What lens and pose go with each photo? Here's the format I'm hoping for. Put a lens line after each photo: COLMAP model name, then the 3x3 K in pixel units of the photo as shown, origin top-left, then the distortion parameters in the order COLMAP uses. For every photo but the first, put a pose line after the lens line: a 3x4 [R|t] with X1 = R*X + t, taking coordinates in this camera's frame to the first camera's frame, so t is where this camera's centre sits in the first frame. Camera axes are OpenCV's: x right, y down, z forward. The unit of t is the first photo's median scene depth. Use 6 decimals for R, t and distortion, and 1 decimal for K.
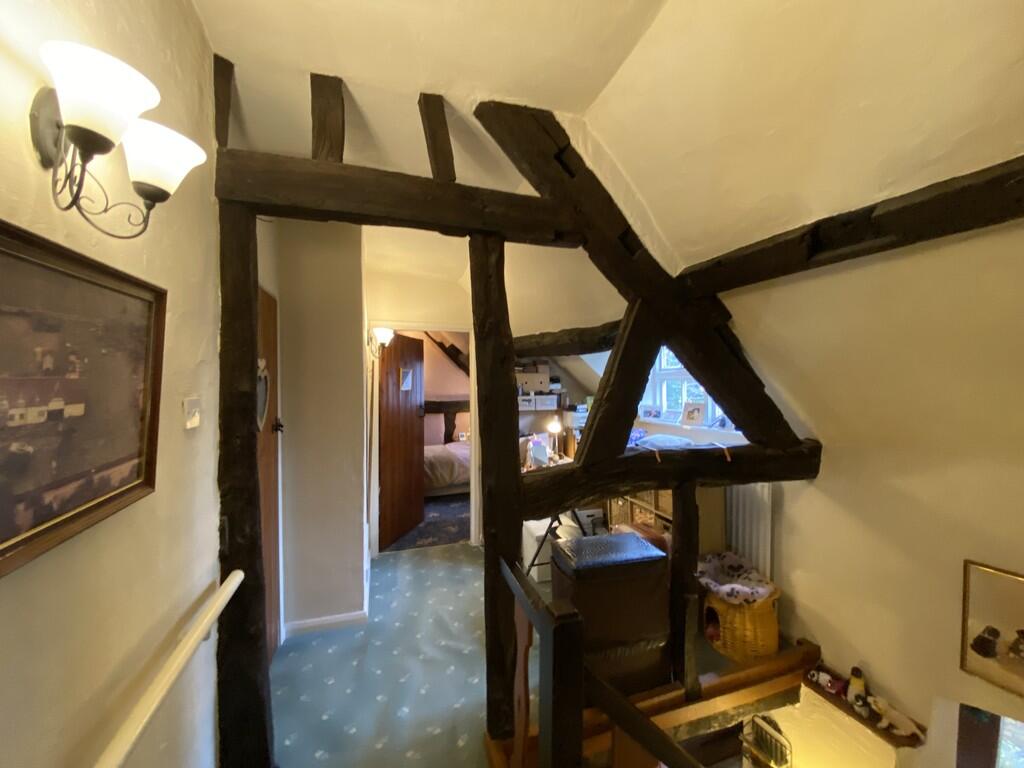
lens RADIAL K [[414.7, 0, 512.0], [0, 414.7, 384.0], [0, 0, 1]] dist [0.043180, -0.034379]
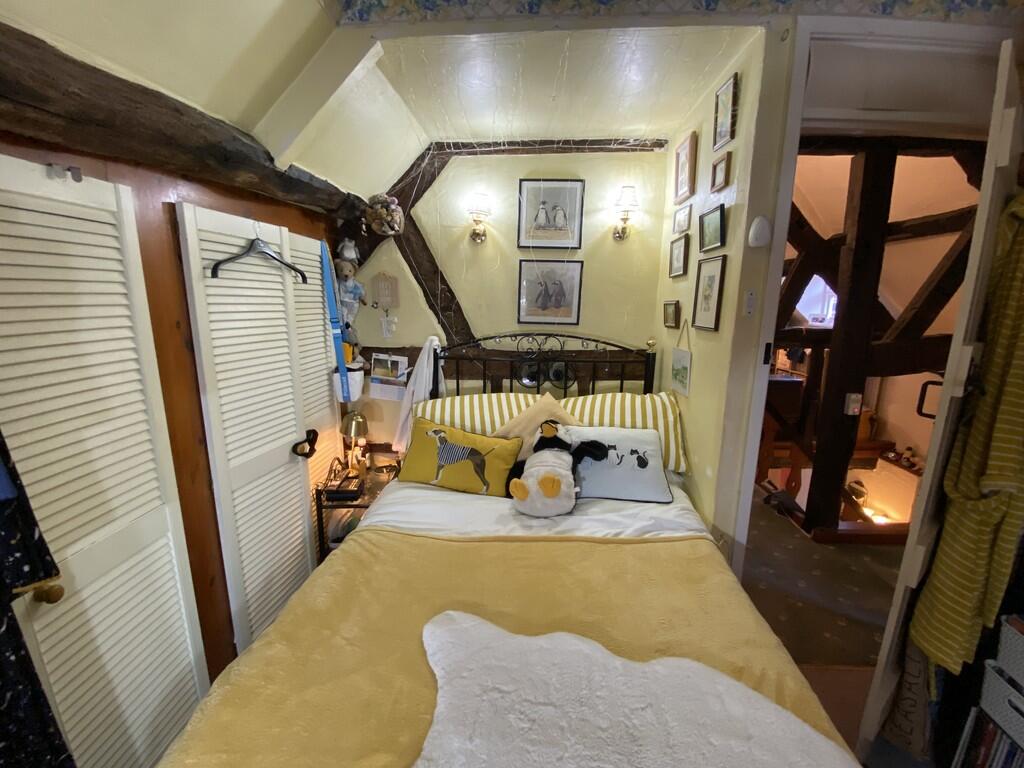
lens RADIAL K [[414.7, 0, 512.0], [0, 414.7, 384.0], [0, 0, 1]] dist [0.043180, -0.034379]
pose [[0.933331, 0.081756, -0.349584, -0.234233], [-0.016380, 0.982410, 0.186019, 0.067734], [0.358642, -0.167891, 0.918253, -1.389231]]
